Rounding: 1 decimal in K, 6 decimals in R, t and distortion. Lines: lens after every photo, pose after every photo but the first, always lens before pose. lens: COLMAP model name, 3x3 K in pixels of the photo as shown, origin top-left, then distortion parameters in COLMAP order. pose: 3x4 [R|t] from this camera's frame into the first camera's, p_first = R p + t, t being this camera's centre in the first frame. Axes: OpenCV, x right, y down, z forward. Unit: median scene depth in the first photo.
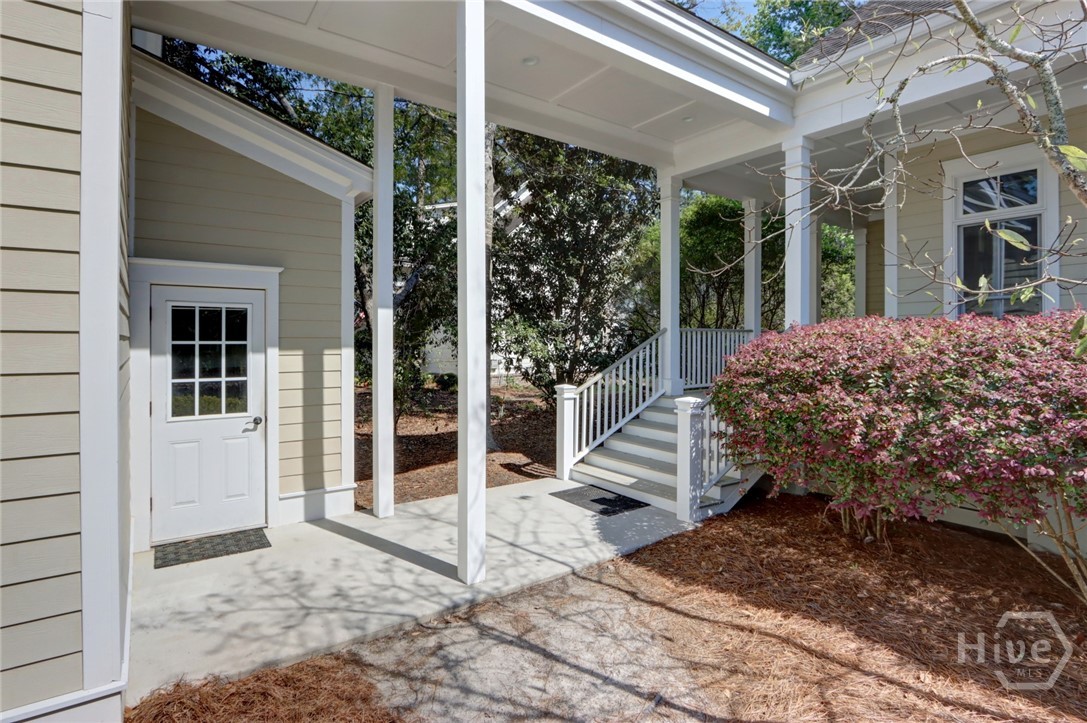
lens RADIAL K [[550.4, 0, 541.7], [0, 550.4, 341.8], [0, 0, 1]] dist [0.000184, 0.000141]
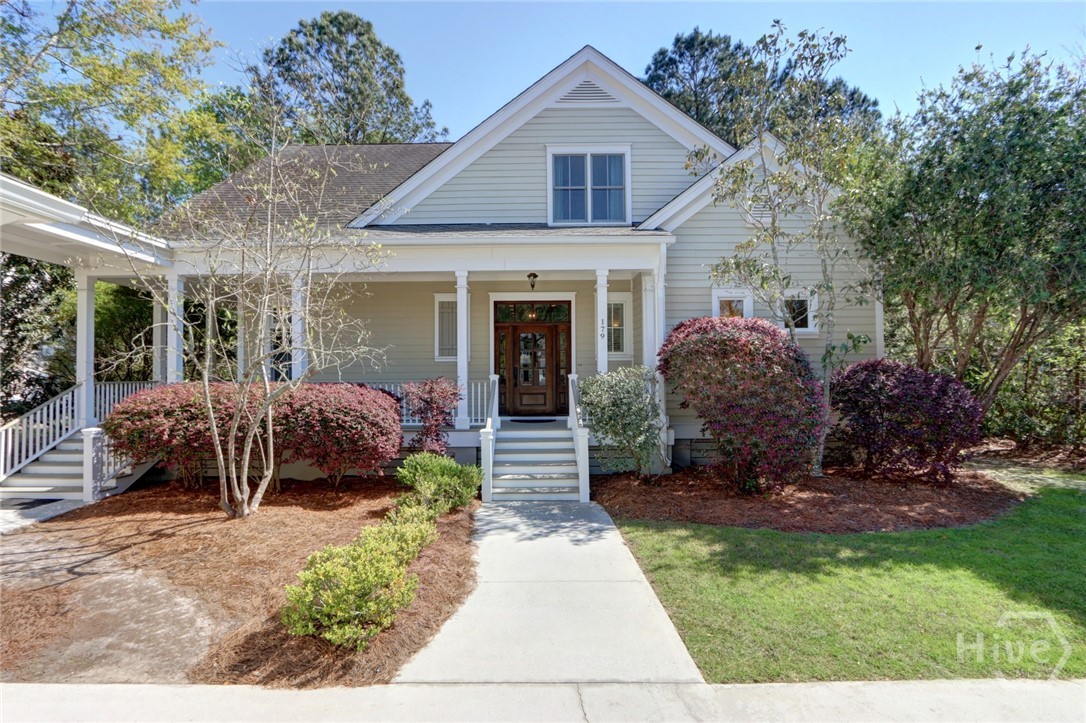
lens RADIAL K [[502.8, 0, 519.3], [0, 502.8, 375.5], [0, 0, 1]] dist [-0.020745, -0.000273]
pose [[0.608757, 0.006410, 0.793331, -0.101576], [0.003299, 0.999938, -0.010611, -0.029737], [-0.793350, 0.009076, 0.608698, -0.702300]]
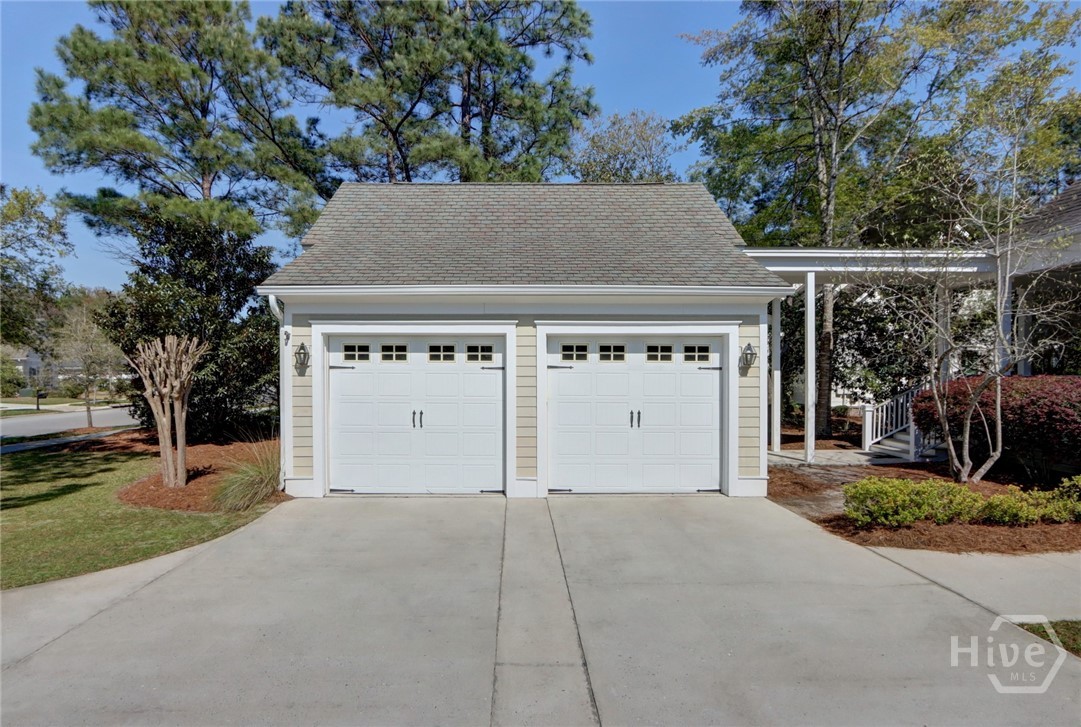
lens RADIAL K [[579.9, 0, 540.5], [0, 579.9, 363.5], [0, 0, 1]] dist [-0.000013, 0.000064]
pose [[0.812271, -0.010631, -0.583183, 0.297728], [0.000262, 0.999840, -0.017861, -0.033003], [0.583280, 0.014355, 0.812144, -1.368976]]
